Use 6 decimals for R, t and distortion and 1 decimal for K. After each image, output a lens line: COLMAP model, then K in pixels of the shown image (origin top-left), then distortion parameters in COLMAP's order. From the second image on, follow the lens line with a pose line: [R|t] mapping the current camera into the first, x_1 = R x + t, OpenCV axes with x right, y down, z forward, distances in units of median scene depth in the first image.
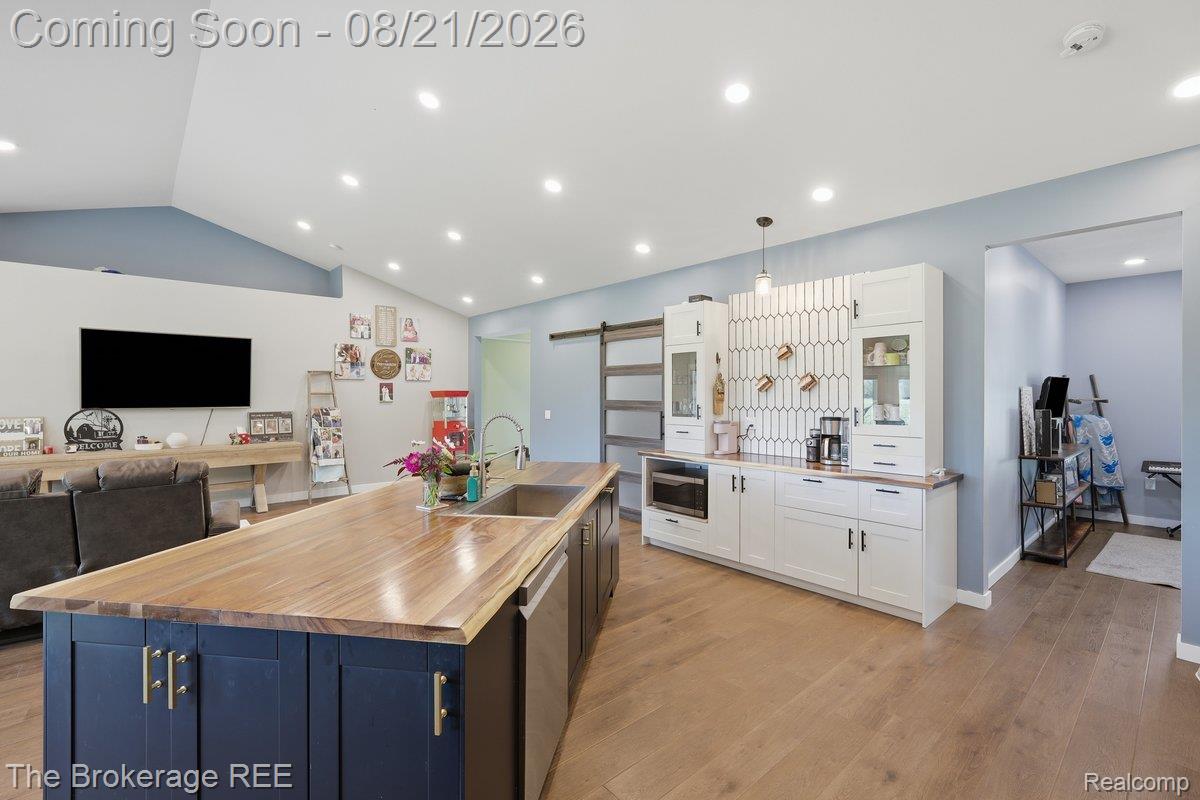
lens RADIAL K [[527.6, 0, 596.6], [0, 527.6, 393.5], [0, 0, 1]] dist [0.001084, -0.000259]
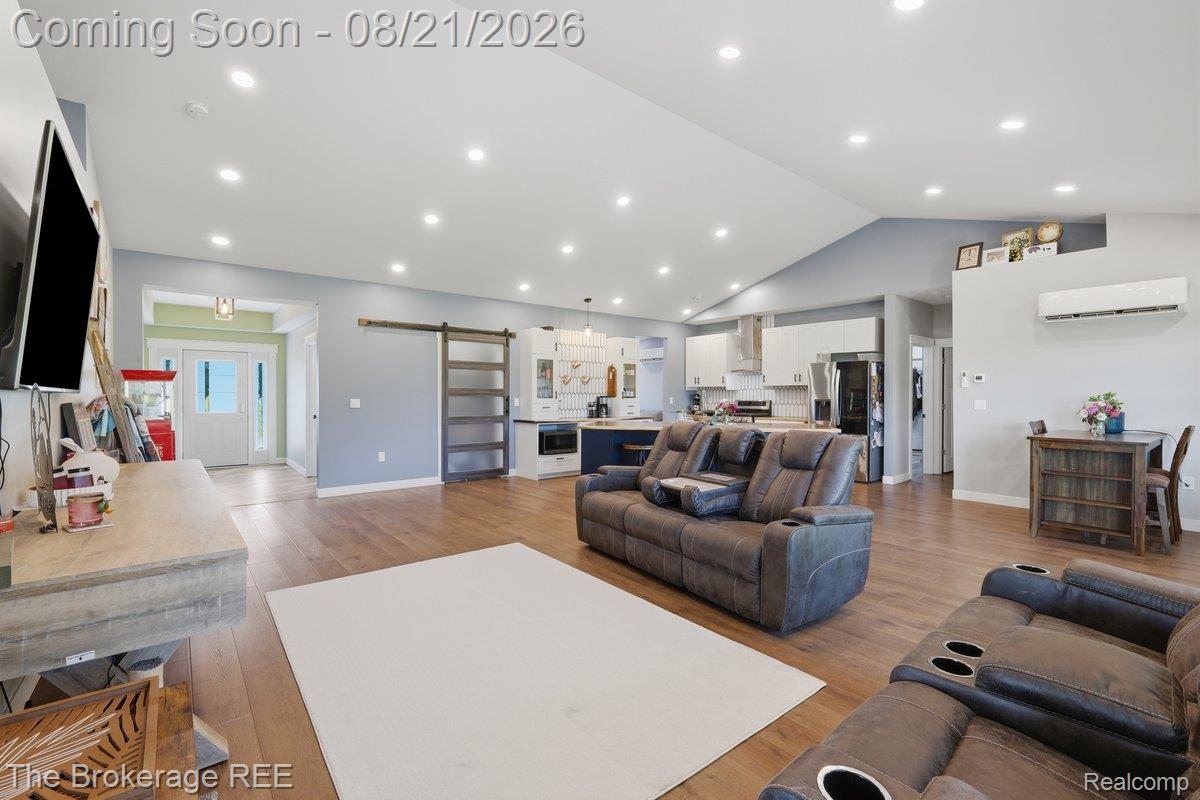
lens RADIAL K [[527.6, 0, 596.6], [0, 527.6, 393.5], [0, 0, 1]] dist [0.001084, -0.000259]
pose [[0.056109, 0.004428, 0.998415, -1.509869], [-0.006775, 0.999969, -0.004055, 0.035588], [-0.998402, -0.006537, 0.056137, 0.766964]]
